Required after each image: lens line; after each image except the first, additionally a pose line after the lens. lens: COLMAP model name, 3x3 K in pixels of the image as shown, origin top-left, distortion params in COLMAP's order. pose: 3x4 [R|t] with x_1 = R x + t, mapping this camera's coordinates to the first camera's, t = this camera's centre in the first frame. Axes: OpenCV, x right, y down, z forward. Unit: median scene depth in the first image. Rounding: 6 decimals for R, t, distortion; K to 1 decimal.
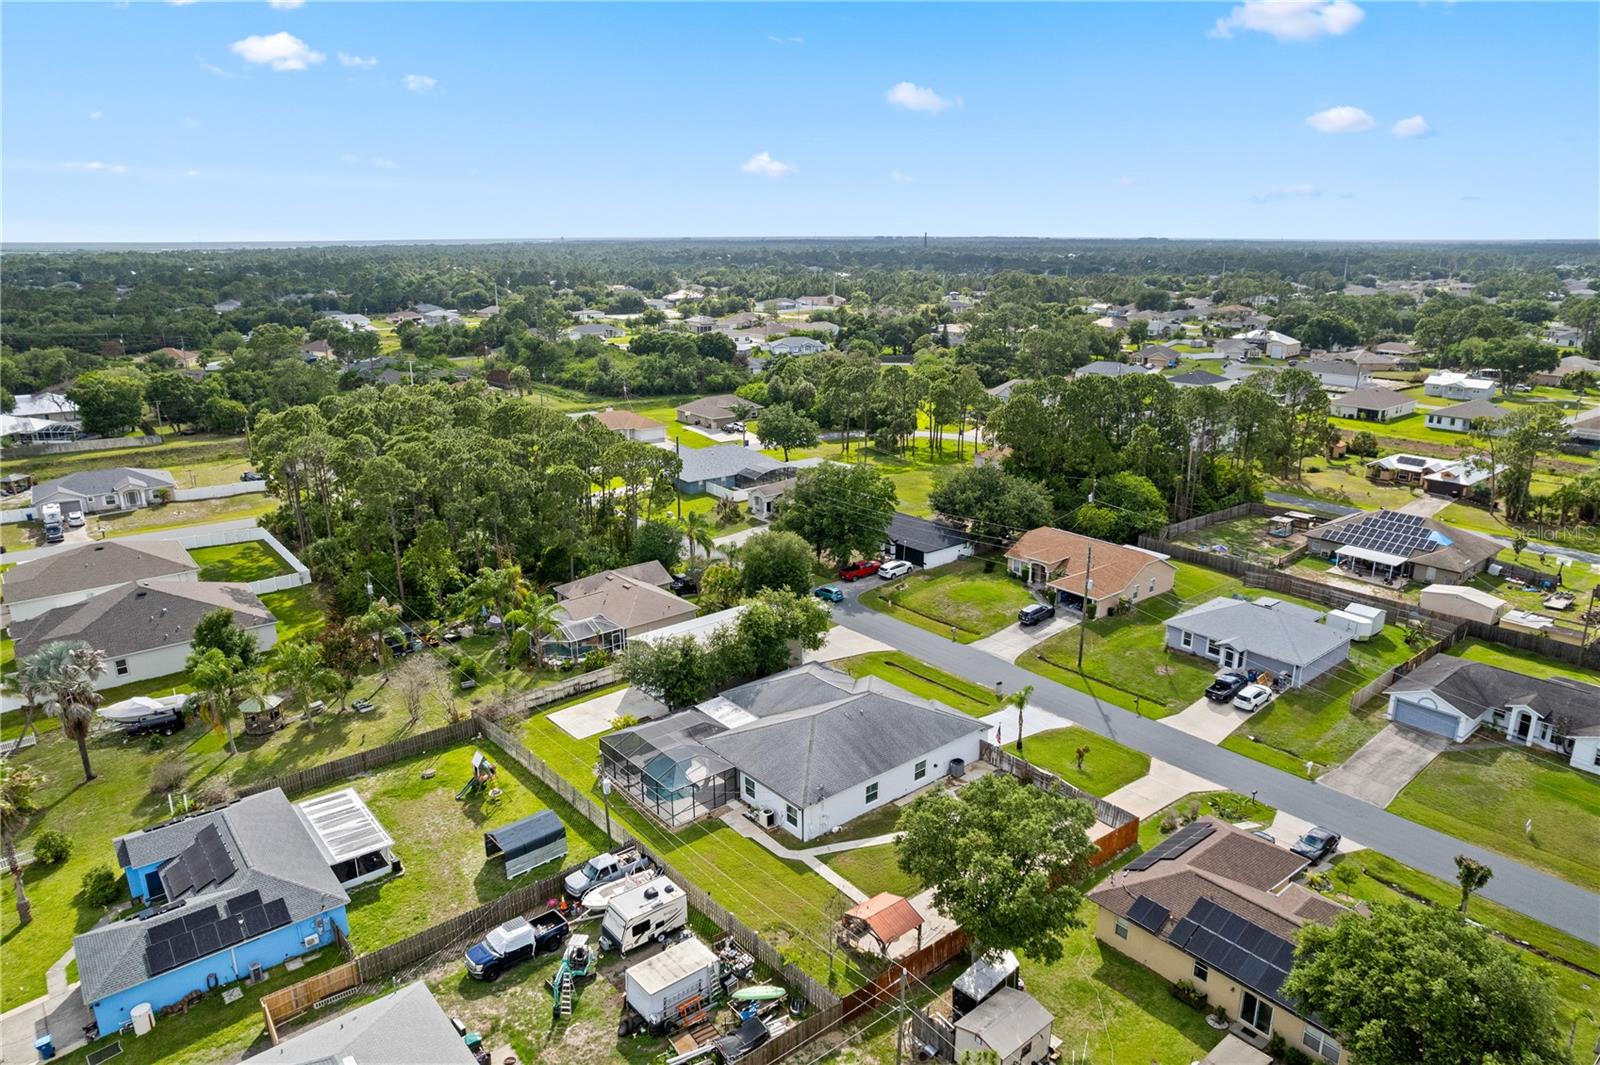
lens RADIAL K [[1015.7, 0, 800.0], [0, 1015.7, 532.5], [0, 0, 1]] dist [-0.027978, 0.002351]
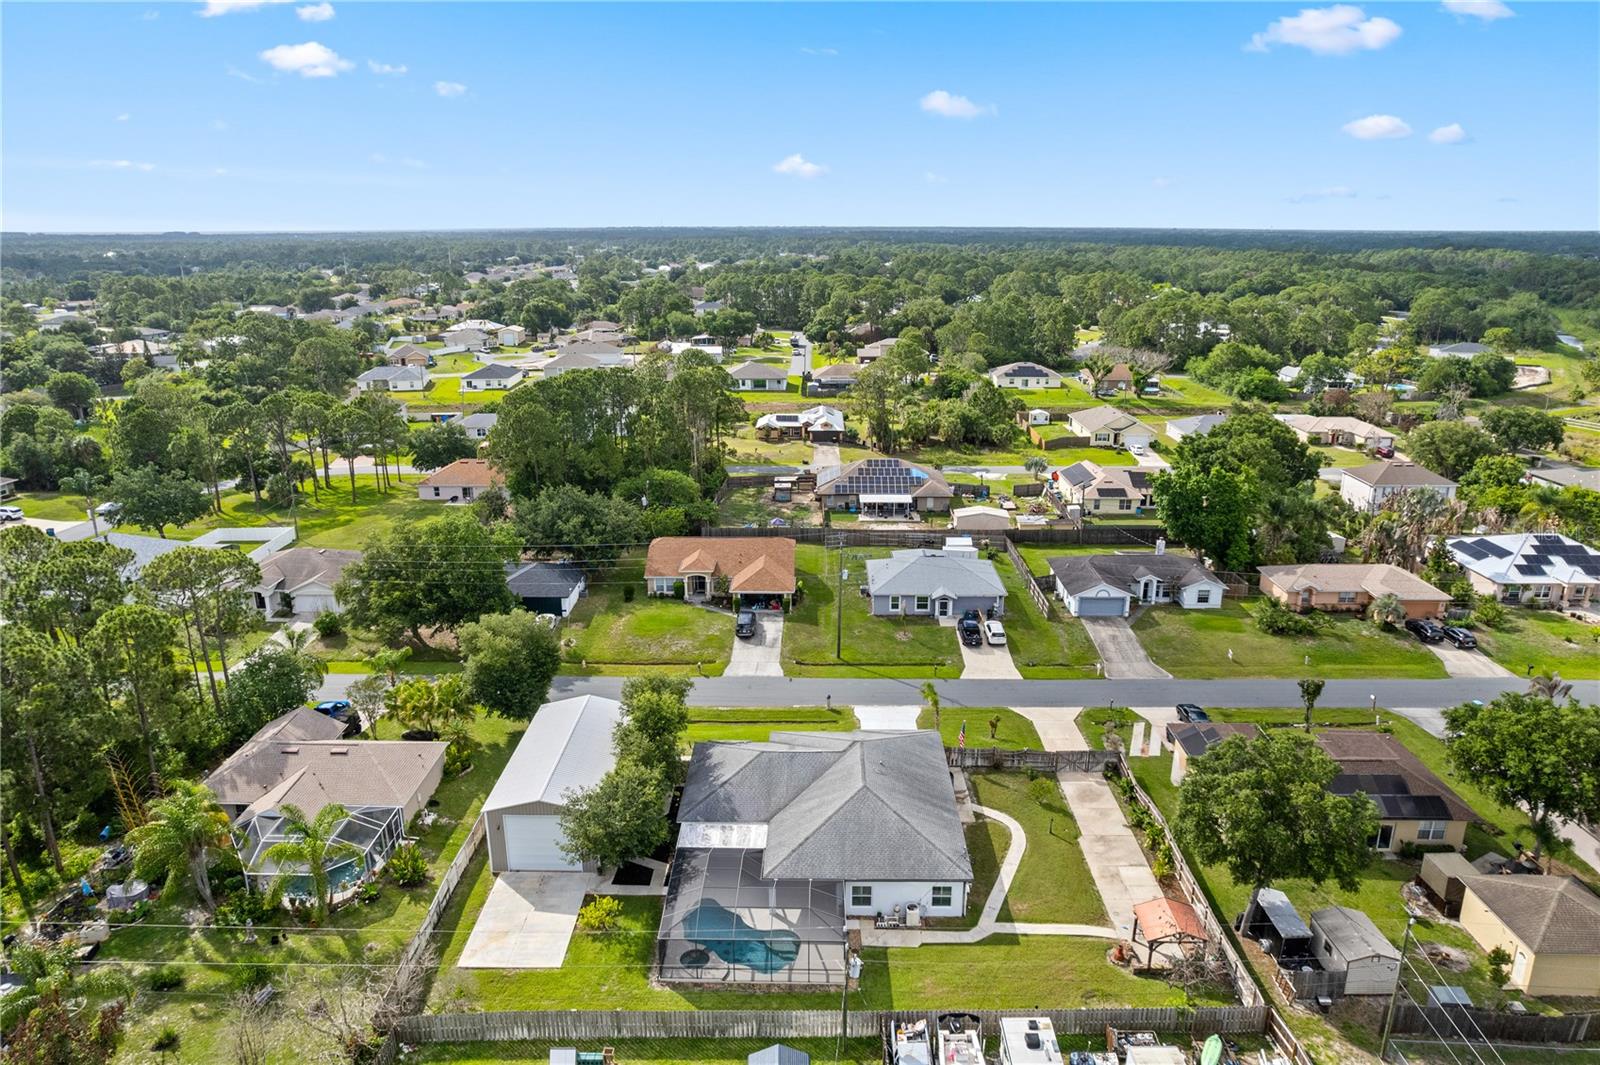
lens RADIAL K [[1017.7, 0, 800.8], [0, 1017.7, 573.3], [0, 0, 1]] dist [-0.067884, 0.054942]
pose [[0.649625, -0.246936, 0.719034, -0.449665], [0.213219, 0.967000, 0.139457, -0.097022], [-0.729743, 0.062717, 0.680839, 0.331630]]
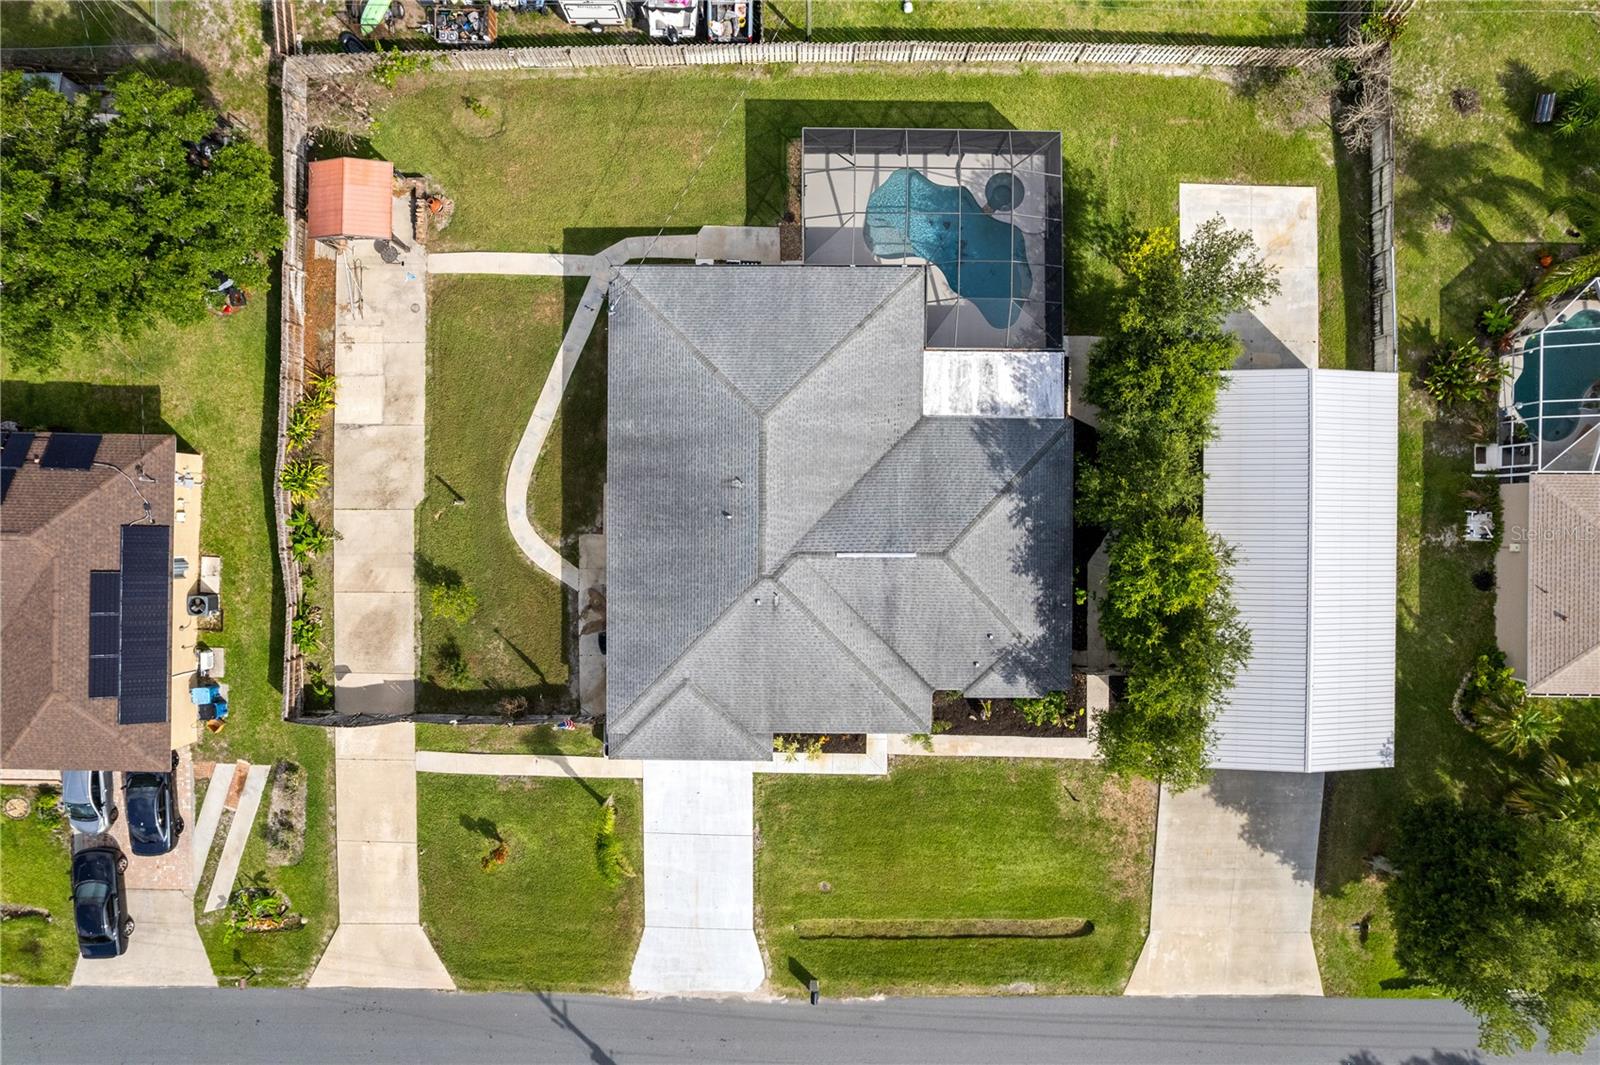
lens RADIAL K [[1015.7, 0, 800.0], [0, 1015.7, 532.5], [0, 0, 1]] dist [-0.027978, 0.002351]
pose [[-0.640394, 0.767758, 0.021067, 0.026273], [-0.208143, -0.199886, 0.957456, -0.238621], [0.739305, 0.608764, 0.287809, 0.679772]]
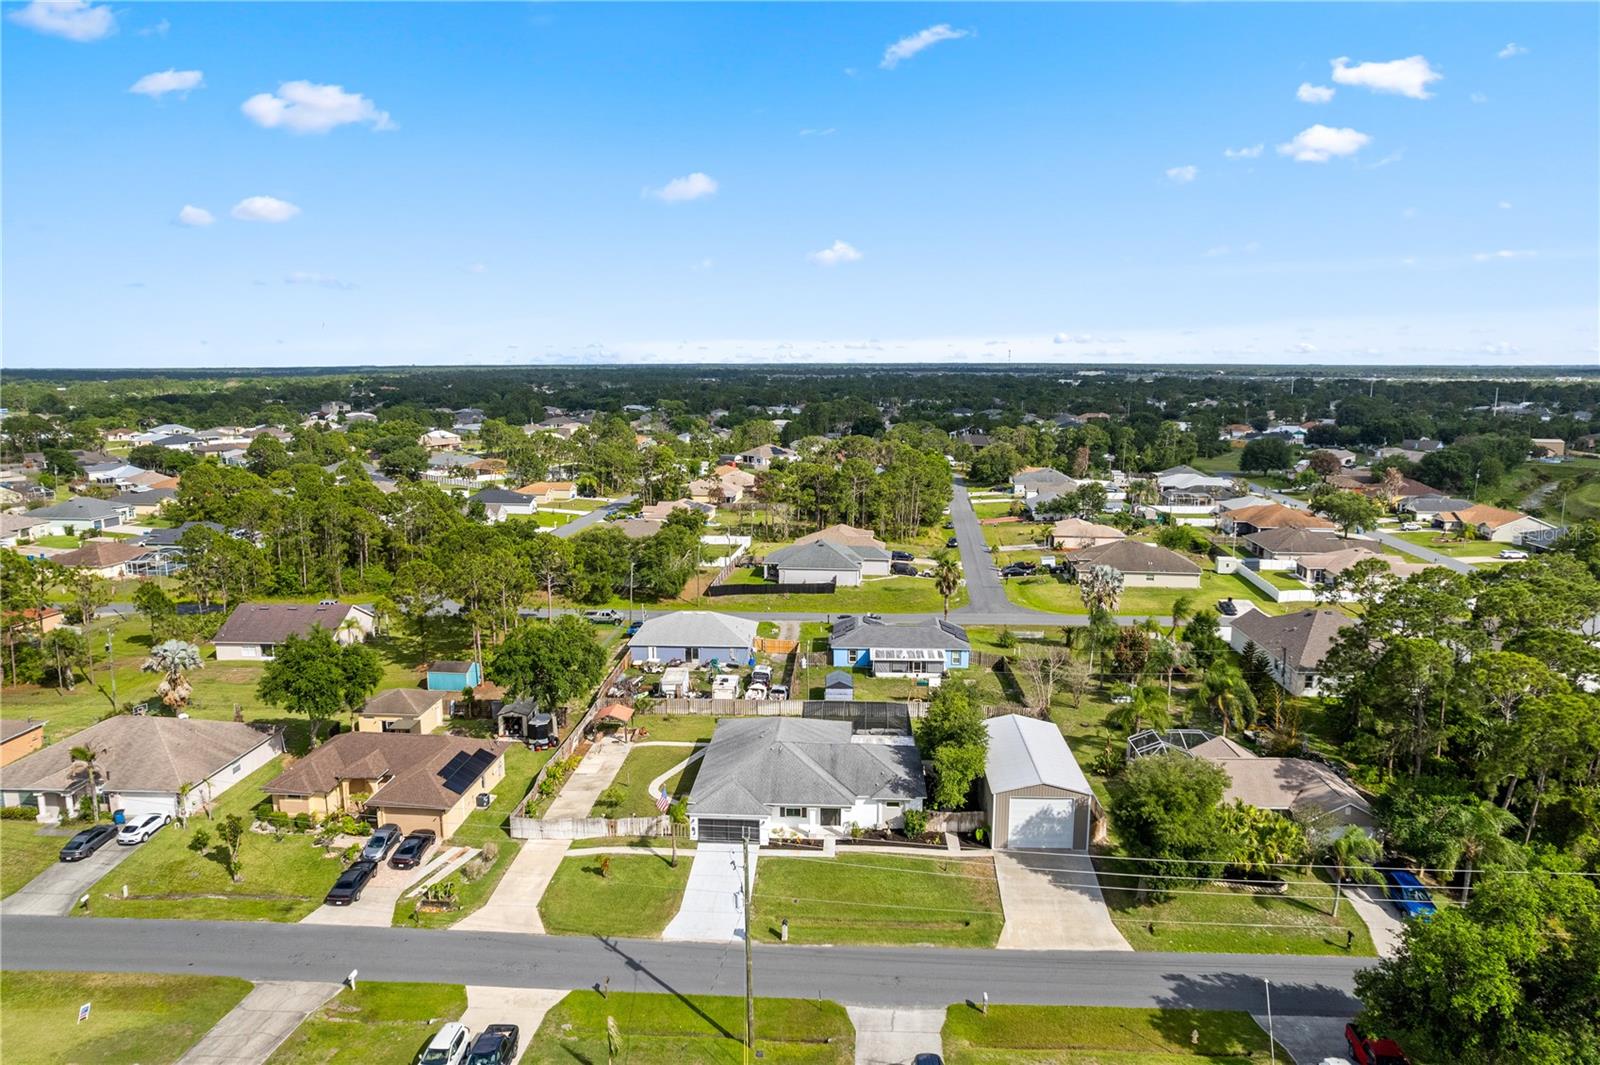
lens RADIAL K [[1017.7, 0, 800.8], [0, 1017.7, 573.3], [0, 0, 1]] dist [-0.067884, 0.054942]
pose [[-0.674603, 0.154172, -0.721902, 0.623514], [-0.205950, 0.899805, 0.384623, -0.326654], [0.708869, 0.408143, -0.575260, 1.228005]]
